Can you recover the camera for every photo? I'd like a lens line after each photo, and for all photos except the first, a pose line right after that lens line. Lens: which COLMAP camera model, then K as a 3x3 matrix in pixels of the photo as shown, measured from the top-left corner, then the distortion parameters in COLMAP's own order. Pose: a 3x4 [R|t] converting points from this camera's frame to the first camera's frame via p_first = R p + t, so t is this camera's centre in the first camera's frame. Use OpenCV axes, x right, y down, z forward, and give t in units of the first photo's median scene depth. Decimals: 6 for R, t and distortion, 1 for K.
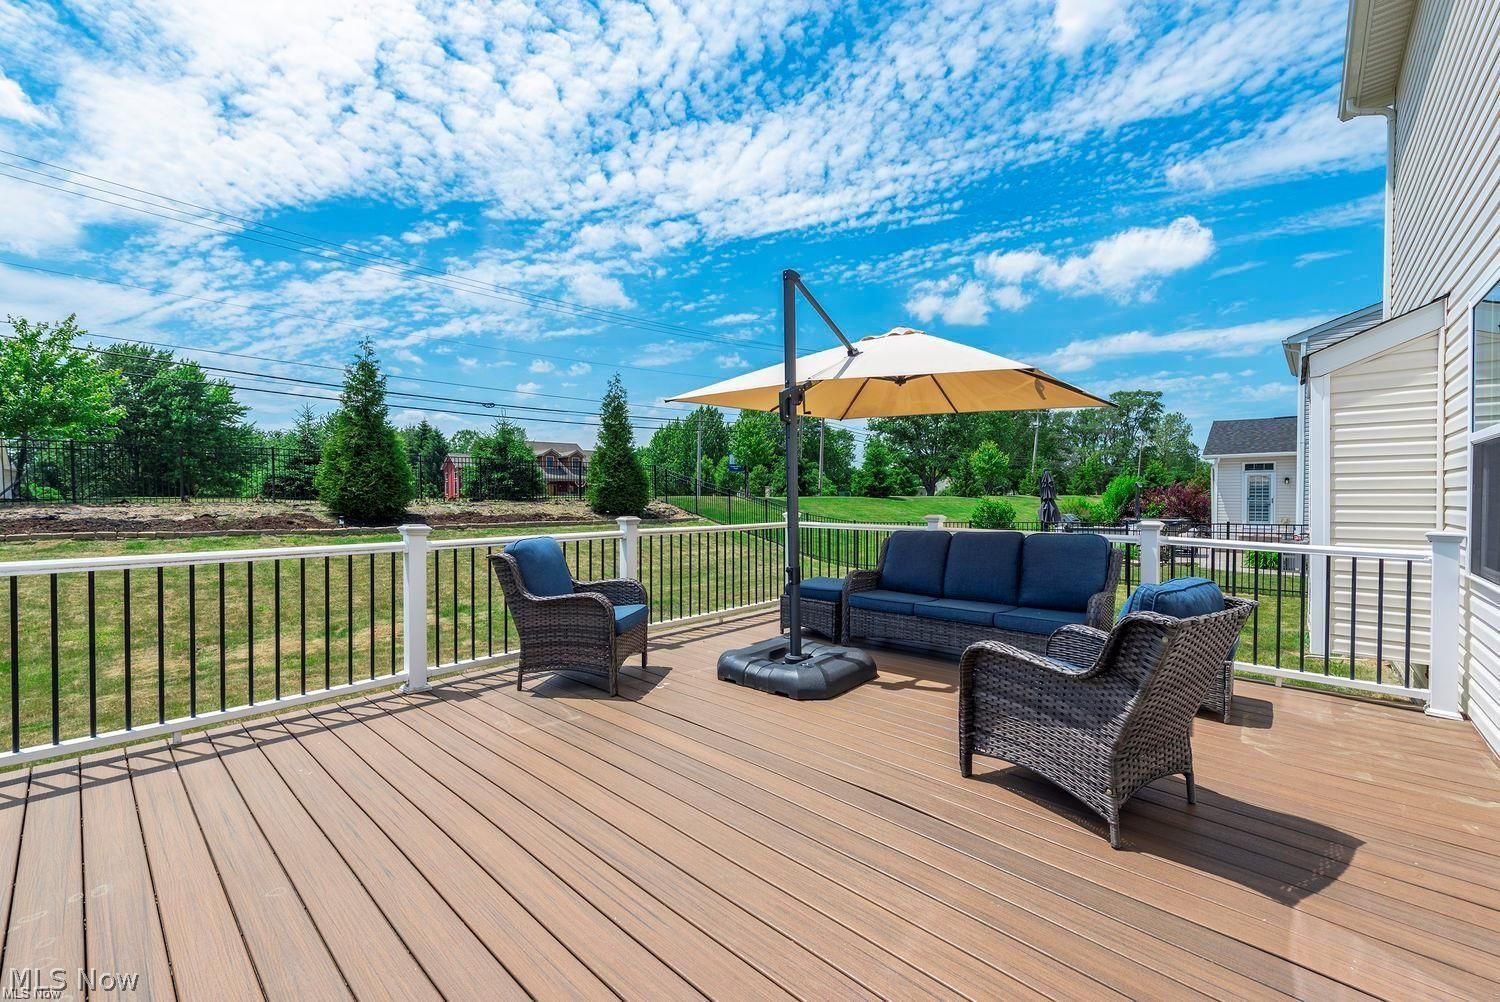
lens RADIAL K [[622.3, 0, 750.0], [0, 622.3, 501.0], [0, 0, 1]] dist [0.014214, -0.000044]
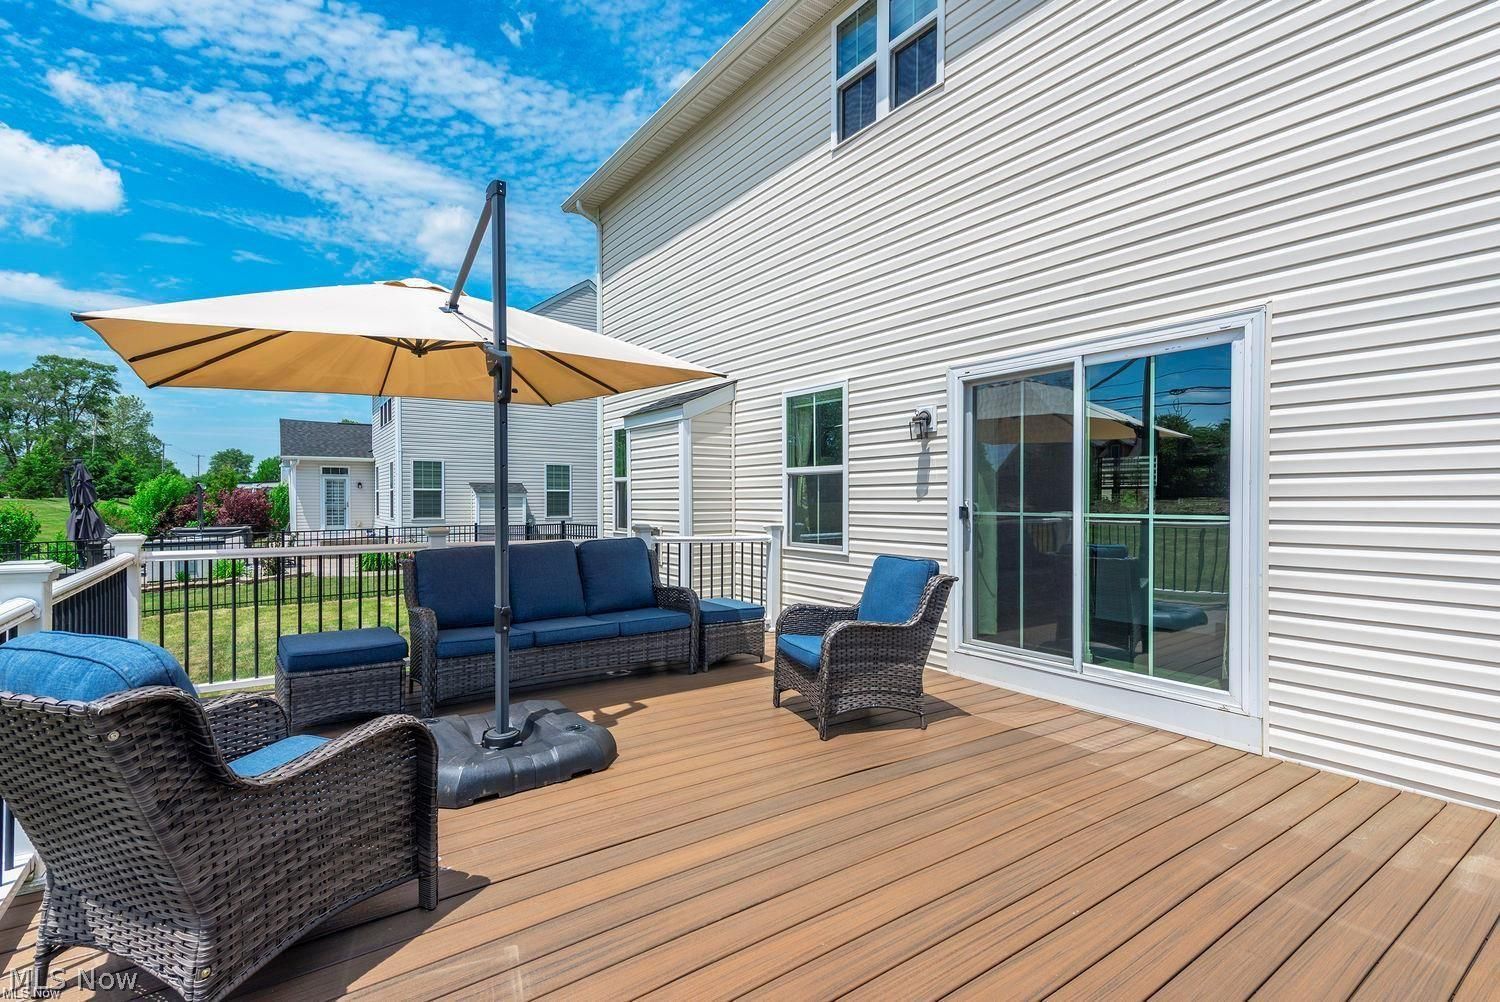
lens RADIAL K [[702.1, 0, 750.0], [0, 702.1, 501.0], [0, 0, 1]] dist [-0.000341, -0.000502]
pose [[0.195684, -0.000103, 0.980667, -0.152974], [0.005140, 0.999986, -0.000921, -0.002056], [-0.980654, 0.005221, 0.195682, 0.135635]]
